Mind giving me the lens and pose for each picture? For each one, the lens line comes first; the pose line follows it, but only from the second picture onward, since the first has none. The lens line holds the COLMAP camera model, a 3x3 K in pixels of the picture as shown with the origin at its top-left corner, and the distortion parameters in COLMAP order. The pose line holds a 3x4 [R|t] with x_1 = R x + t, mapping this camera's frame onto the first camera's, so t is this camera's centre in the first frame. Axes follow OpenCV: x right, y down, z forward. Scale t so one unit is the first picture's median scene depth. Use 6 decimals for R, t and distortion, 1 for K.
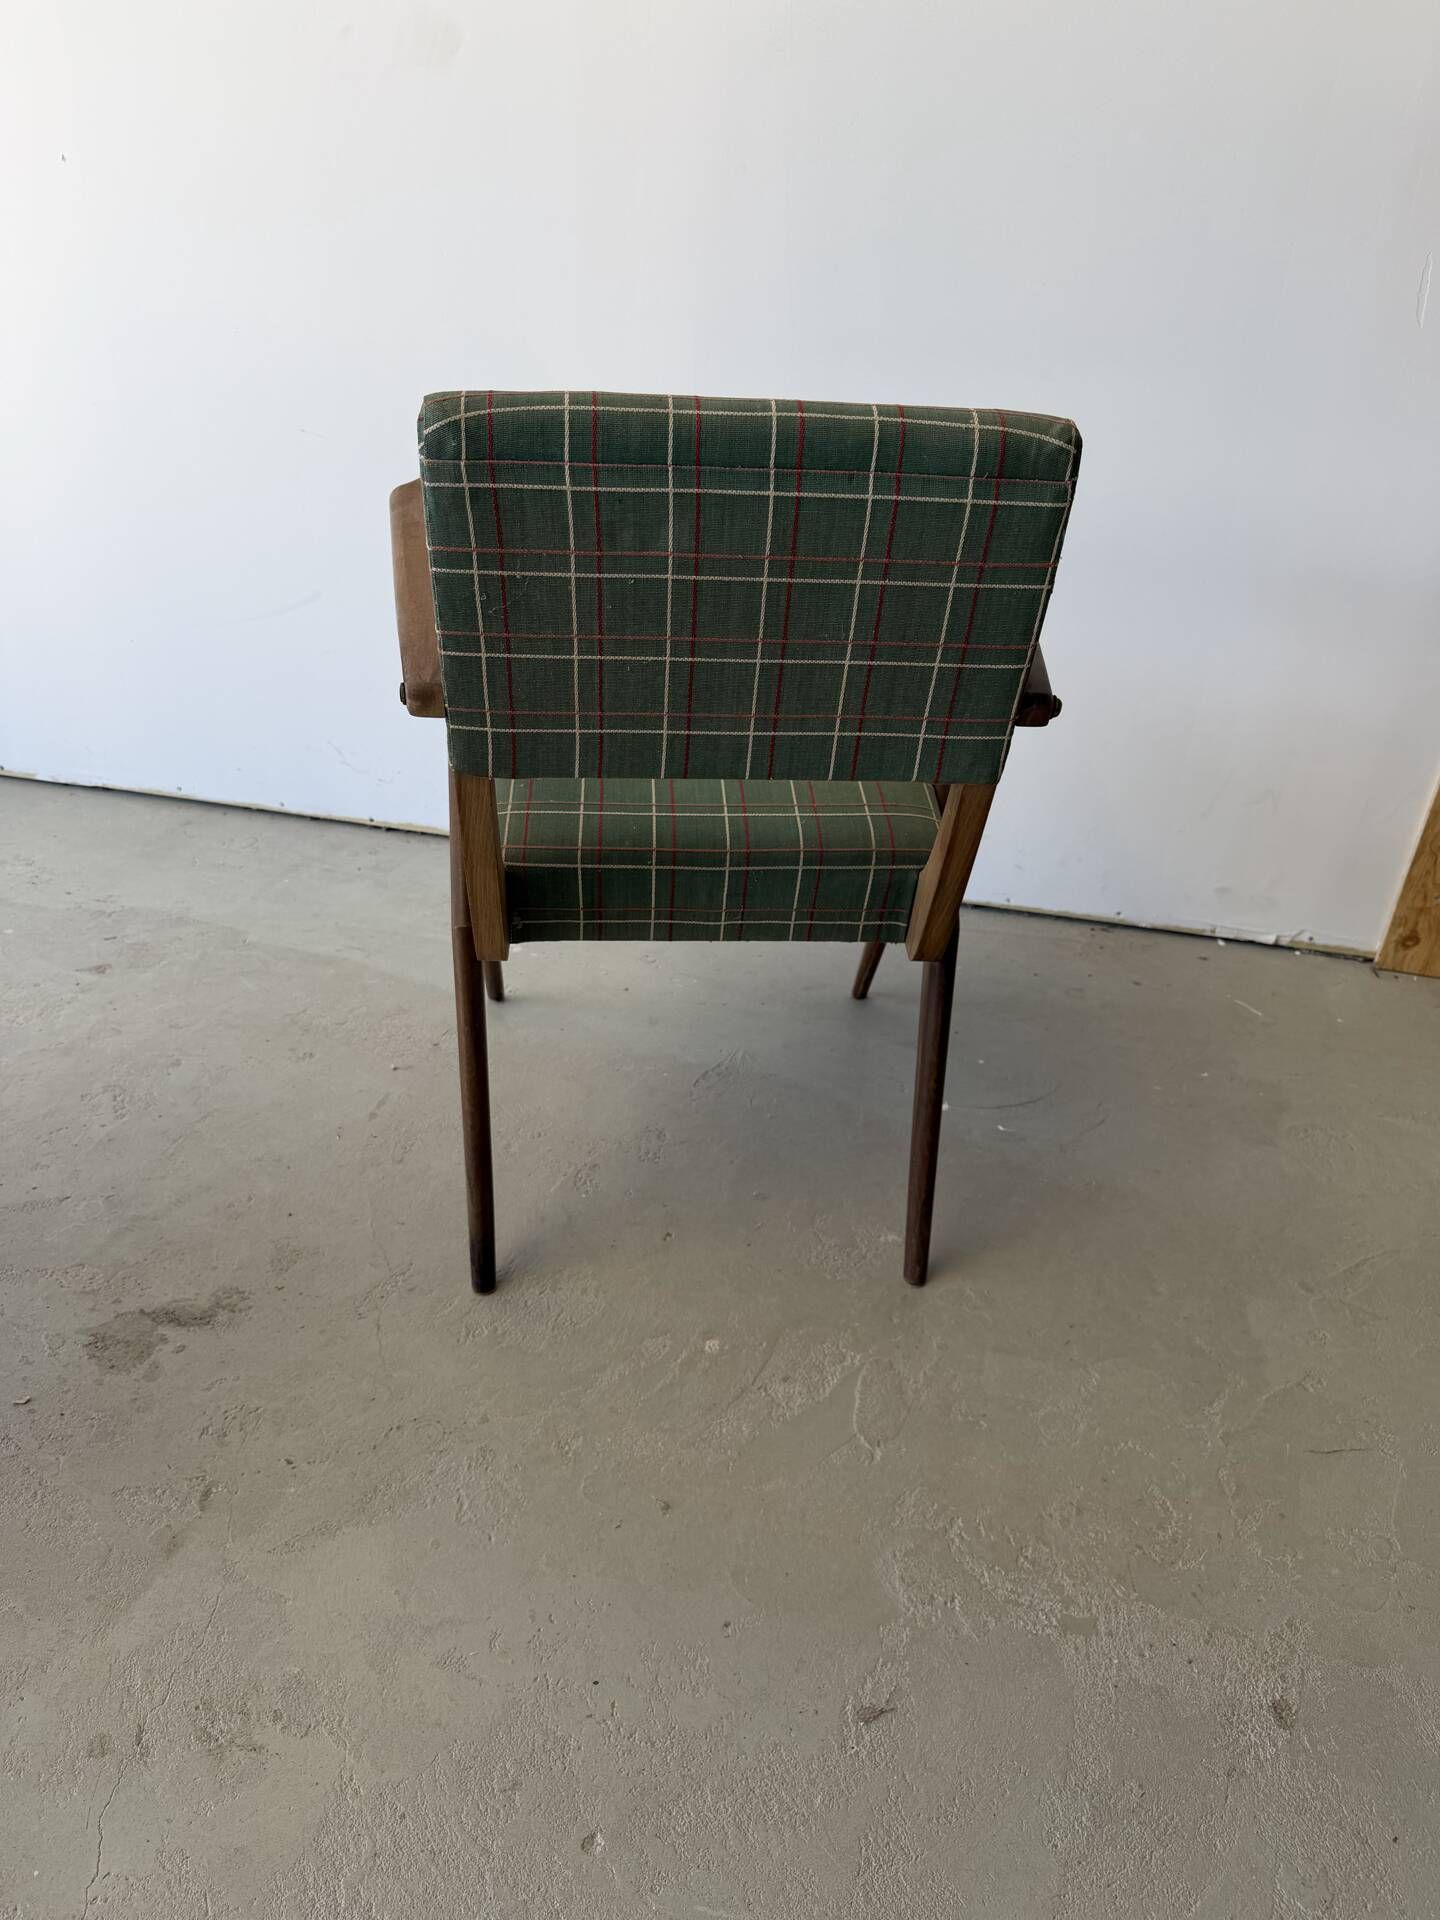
lens RADIAL K [[1354.5, 0, 716.0], [0, 1354.5, 958.8], [0, 0, 1]] dist [0.062526, -0.098882]
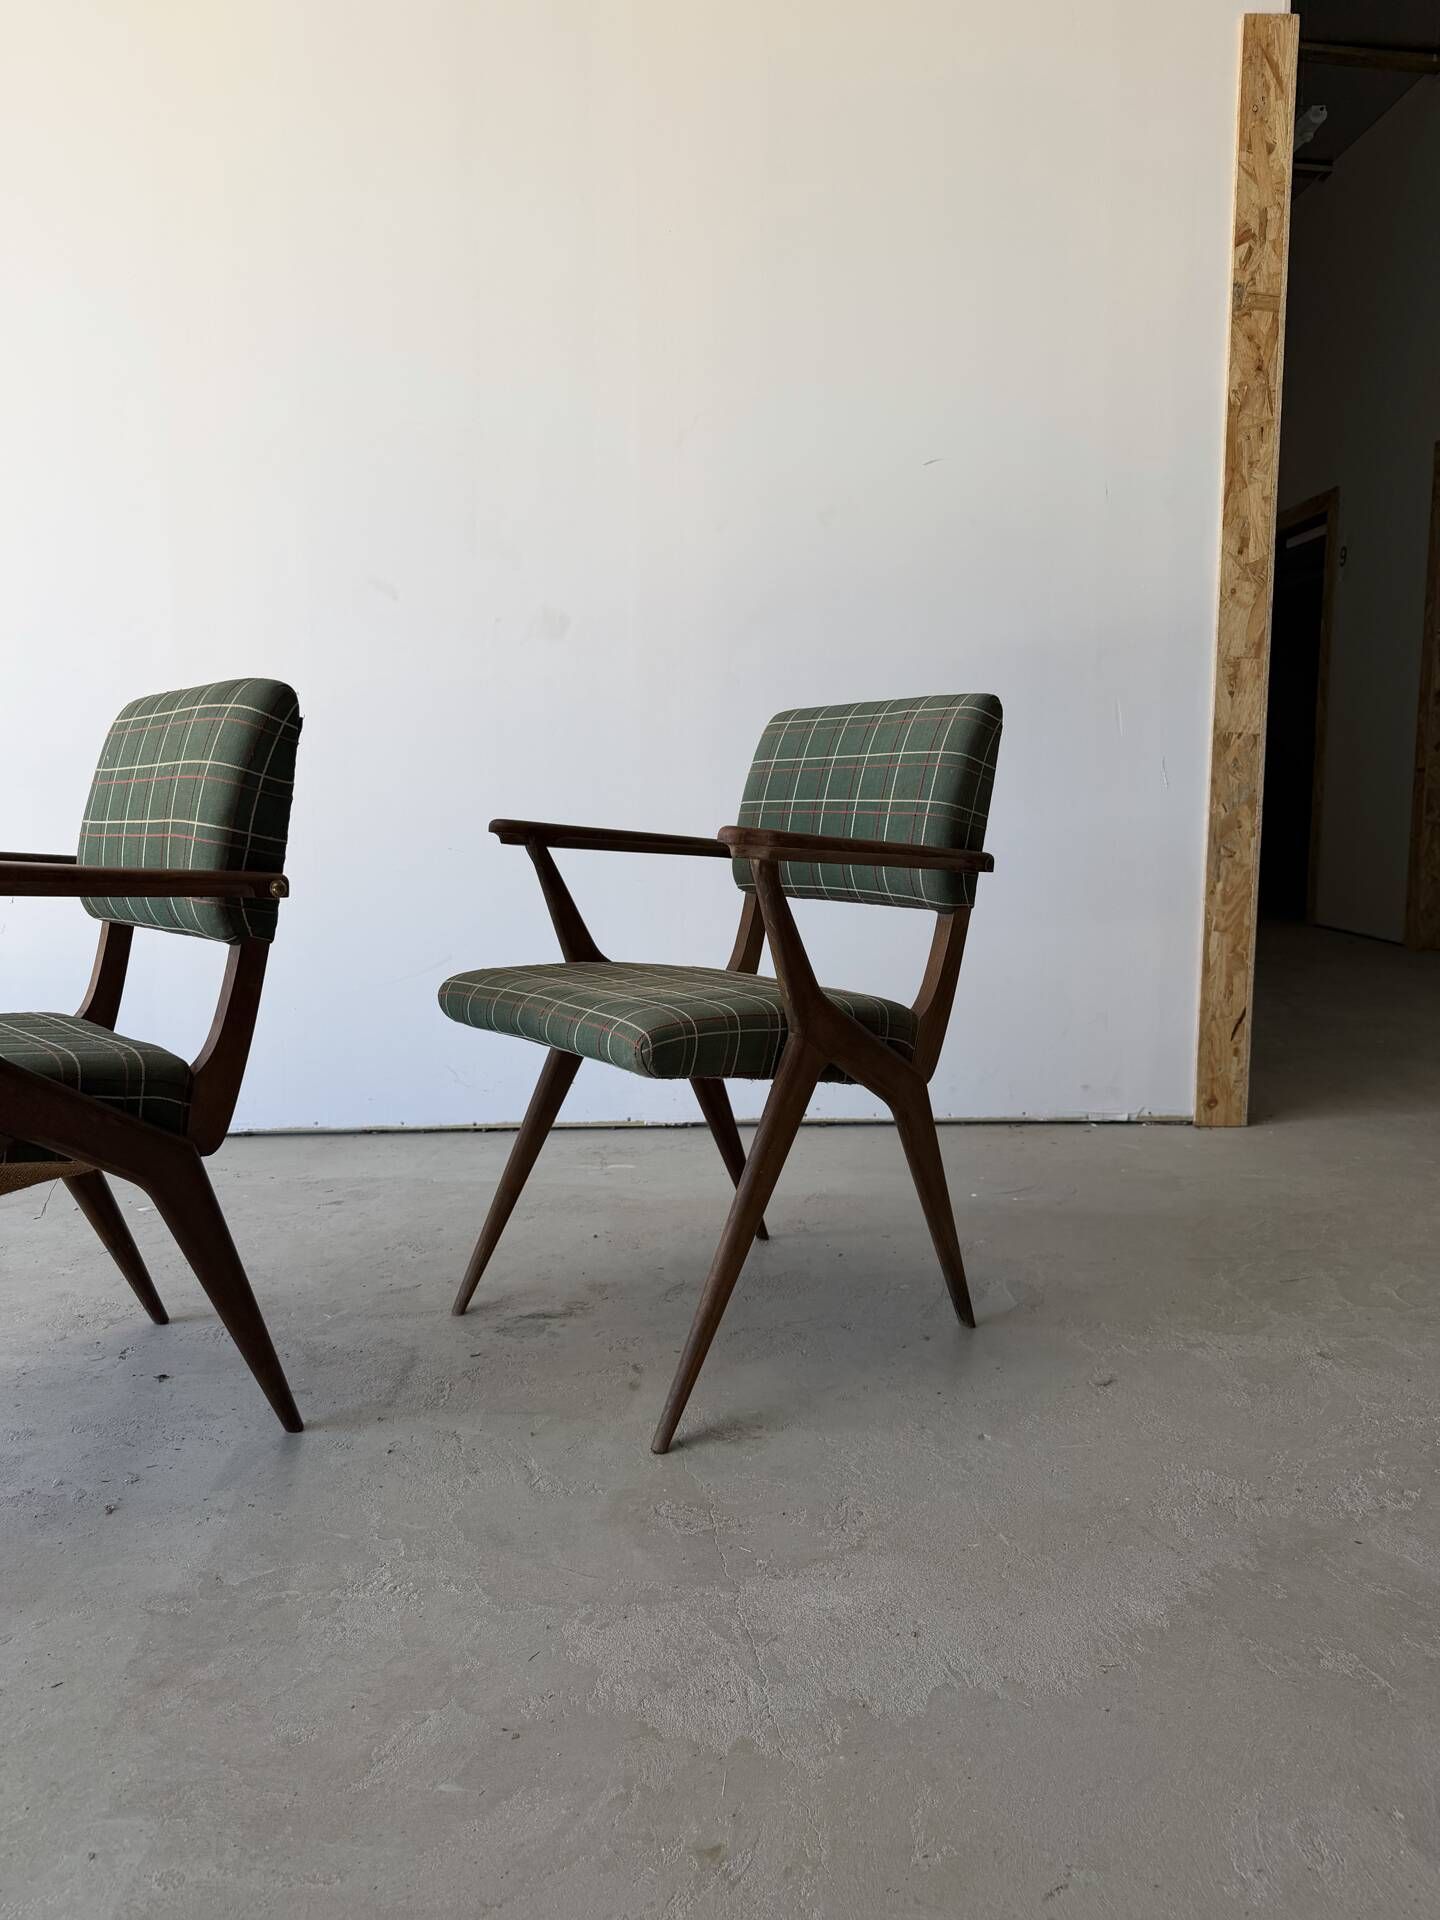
lens RADIAL K [[1339.0, 0, 712.4], [0, 1339.0, 960.5], [0, 0, 1]] dist [0.085044, -0.139147]
pose [[0.971977, -0.072423, 0.223643, -0.512749], [0.158949, 0.903395, -0.398261, 0.512699], [-0.173195, 0.422649, 0.889591, -0.438629]]
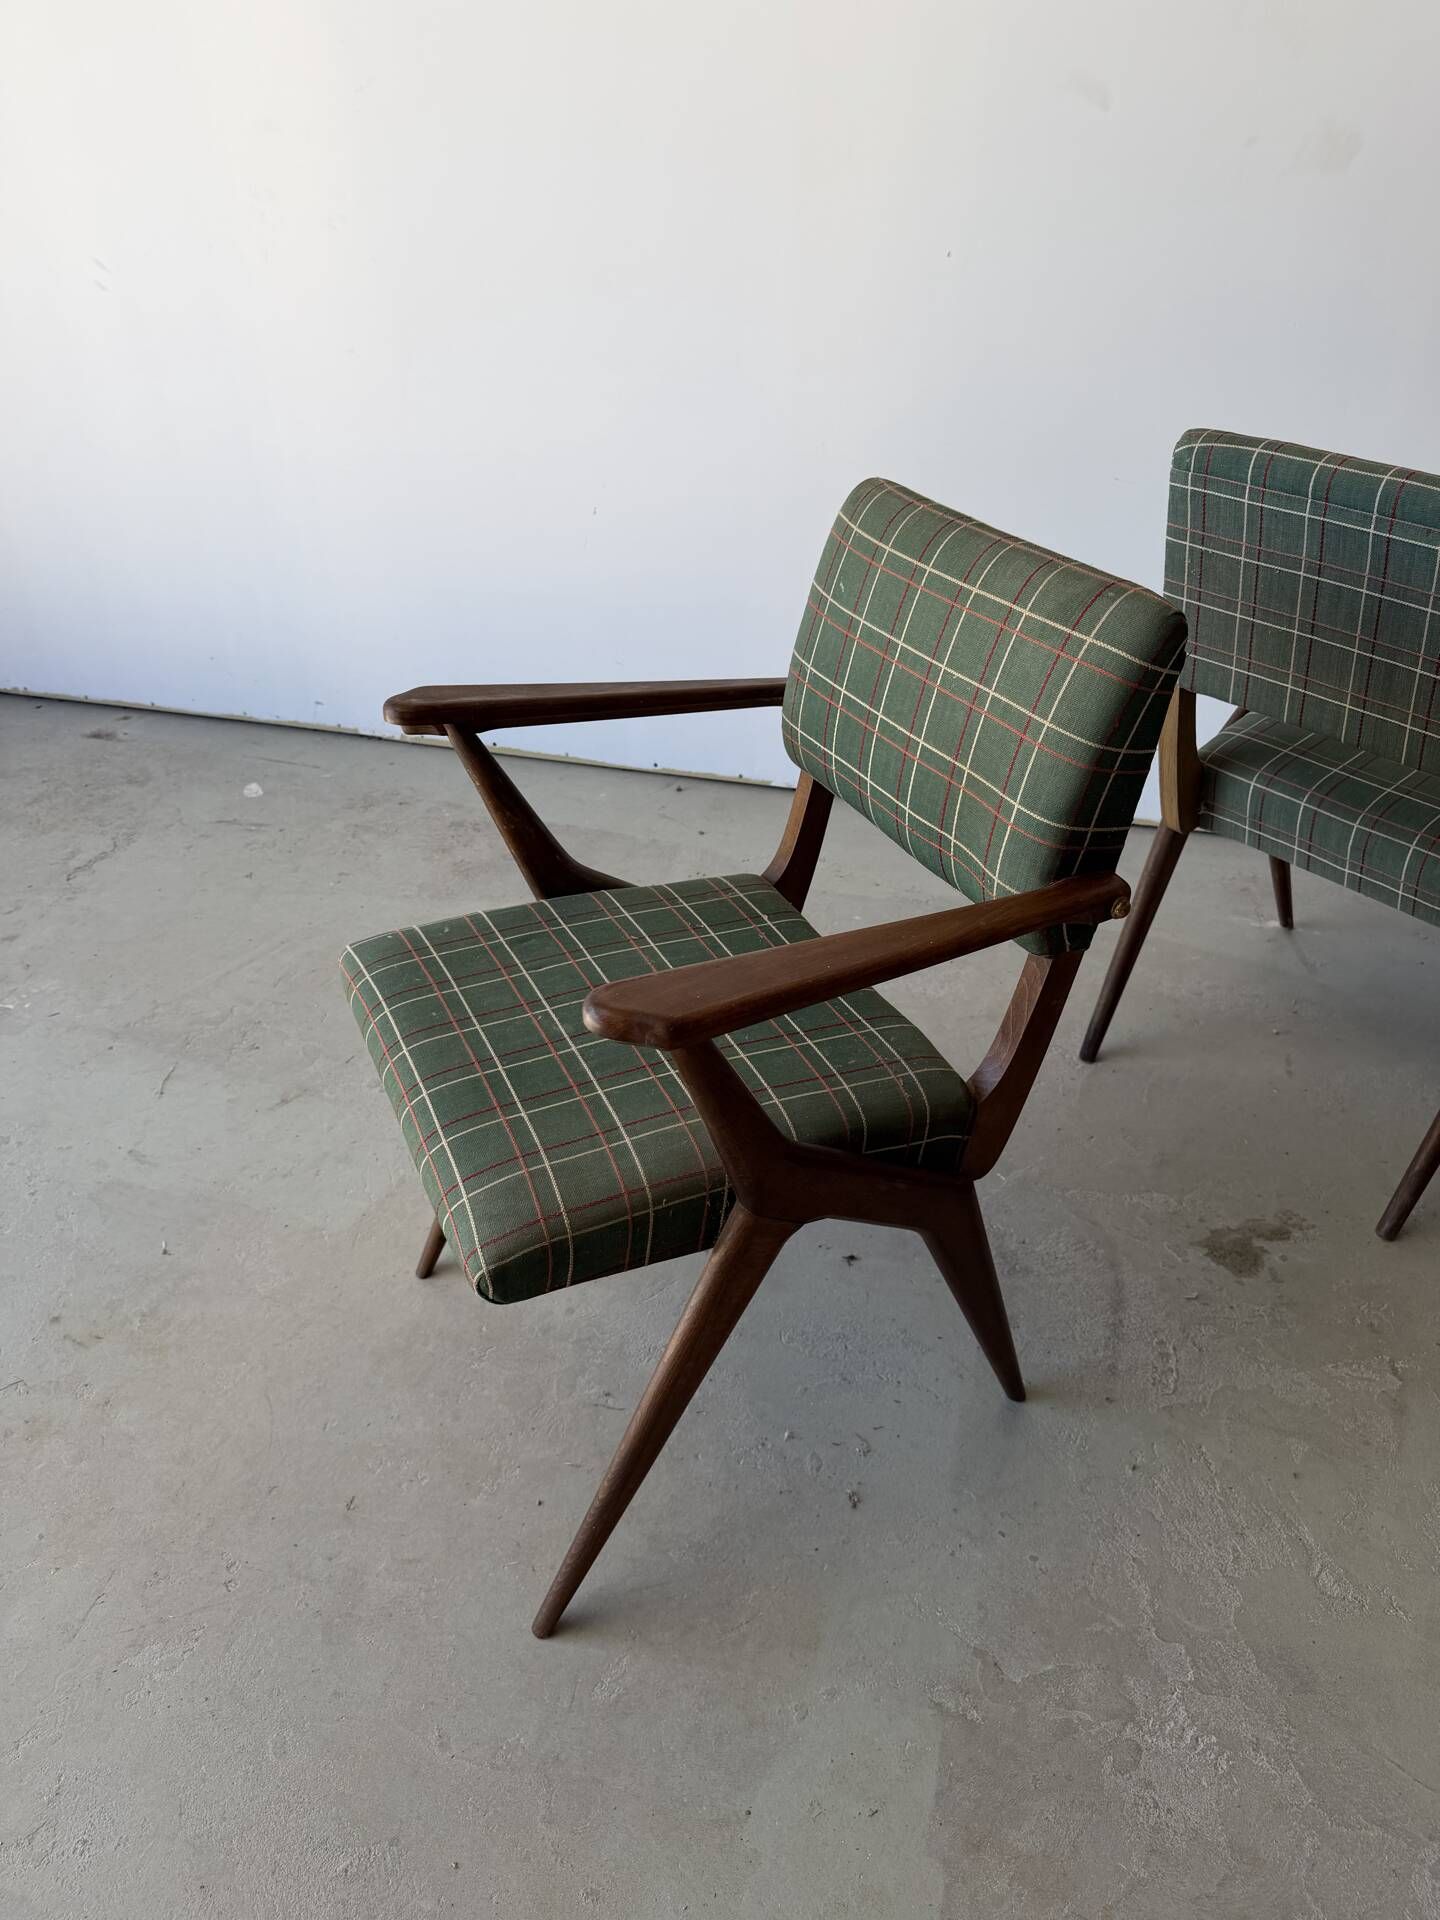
lens RADIAL K [[1360.1, 0, 732.9], [0, 1360.1, 961.0], [0, 0, 1]] dist [0.039368, -0.053959]
pose [[0.997264, -0.005952, -0.073684, -0.771939], [0.007745, 0.999680, 0.024070, -0.015199], [0.073517, -0.024575, 0.996991, -0.252796]]
